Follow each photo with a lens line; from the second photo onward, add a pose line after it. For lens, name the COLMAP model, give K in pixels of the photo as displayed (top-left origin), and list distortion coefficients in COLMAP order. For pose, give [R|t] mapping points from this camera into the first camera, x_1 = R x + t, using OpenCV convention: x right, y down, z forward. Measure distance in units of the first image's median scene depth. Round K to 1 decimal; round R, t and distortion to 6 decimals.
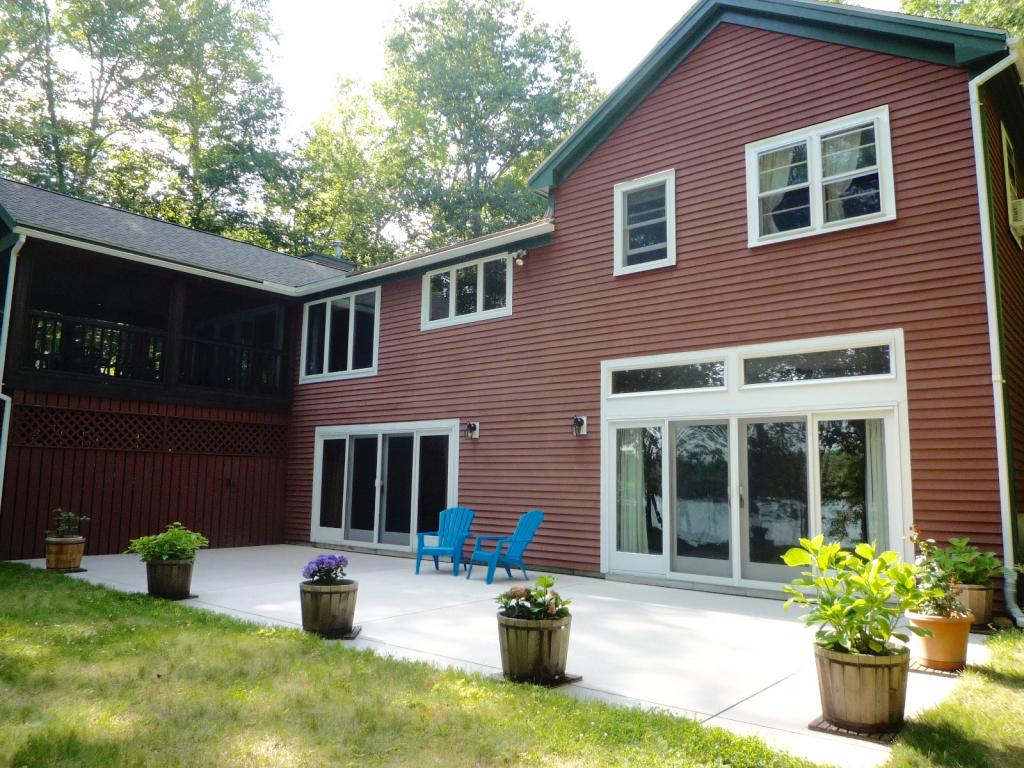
lens RADIAL K [[765.0, 0, 522.2], [0, 765.0, 379.8], [0, 0, 1]] dist [0.004110, -0.062159]
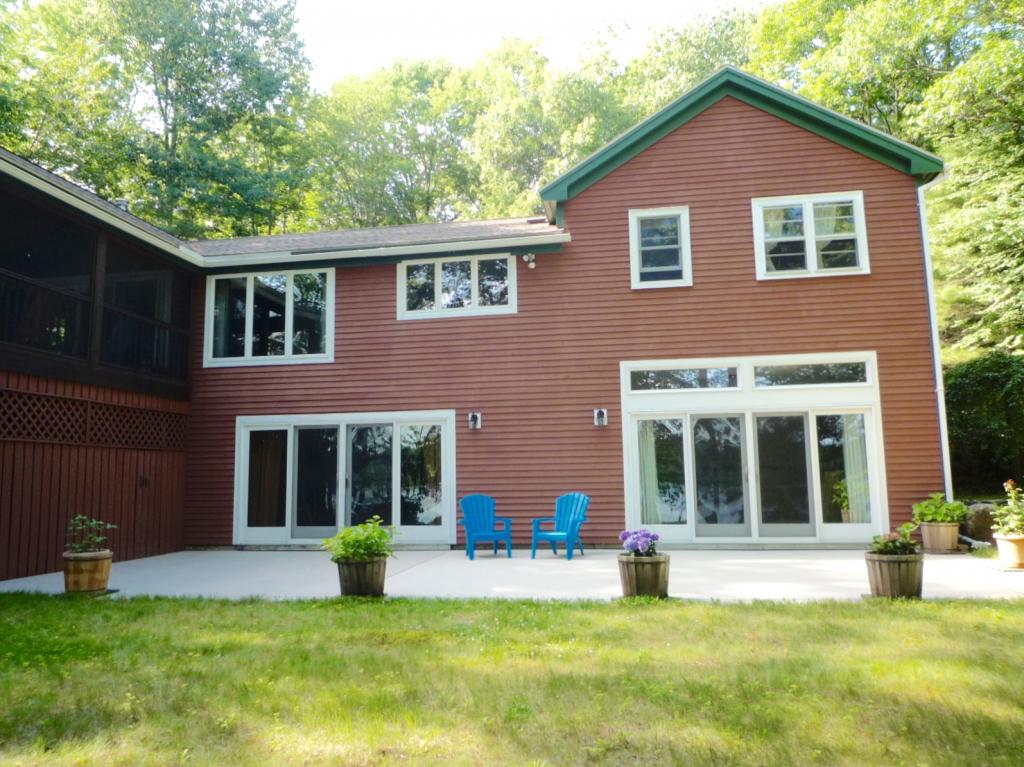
lens RADIAL K [[762.7, 0, 512.0], [0, 762.7, 383.5], [0, 0, 1]] dist [-0.003500, -0.006605]
pose [[0.855880, 0.035676, 0.515942, -0.537000], [-0.039075, 0.999227, -0.004274, 0.017111], [-0.515696, -0.016503, 0.856613, 0.085842]]
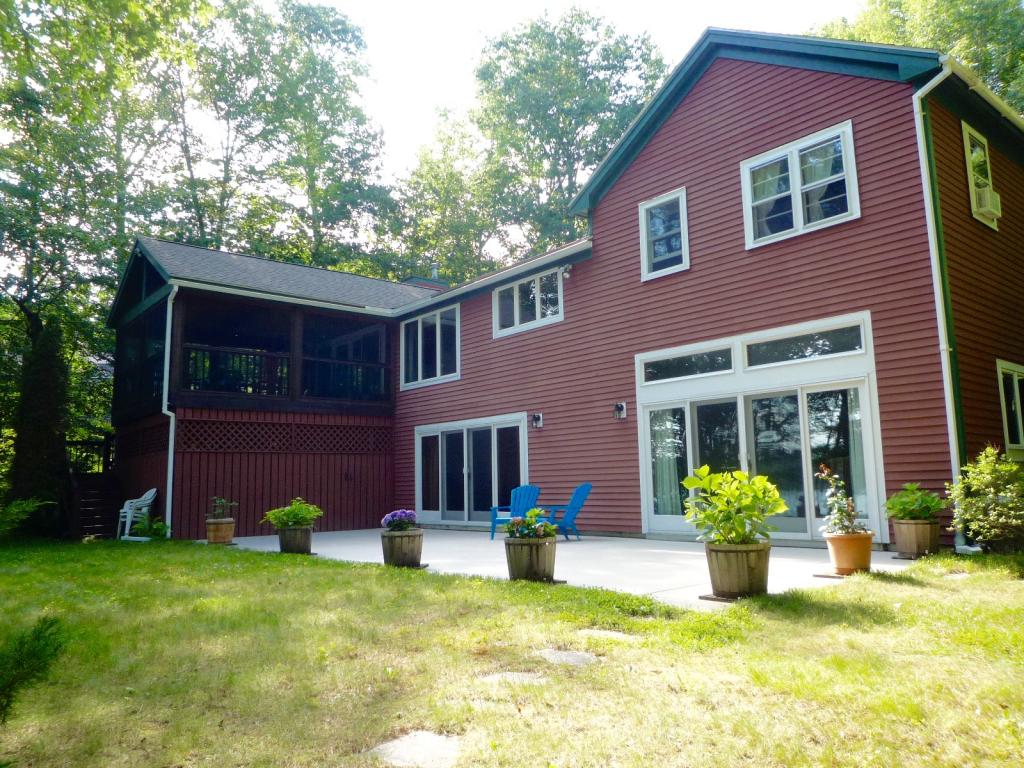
lens RADIAL K [[765.0, 0, 522.2], [0, 765.0, 379.8], [0, 0, 1]] dist [0.004110, -0.062159]
pose [[0.985422, -0.059509, -0.159378, 0.100667], [0.058712, 0.998228, -0.009708, 0.013076], [0.159674, 0.000210, 0.987170, -0.161268]]
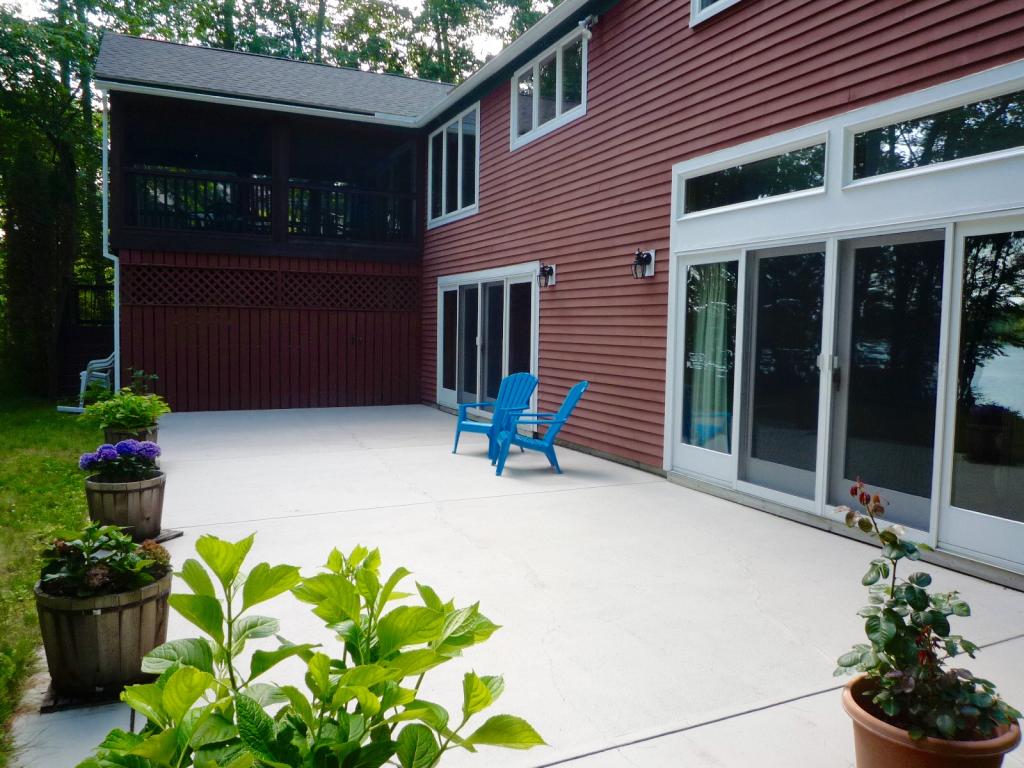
lens RADIAL K [[765.0, 0, 522.2], [0, 765.0, 379.8], [0, 0, 1]] dist [0.004110, -0.062159]
pose [[0.907204, 0.027837, -0.419768, 0.231697], [0.053269, 0.982176, 0.180258, 0.027689], [0.417304, -0.185891, 0.889552, 0.268010]]
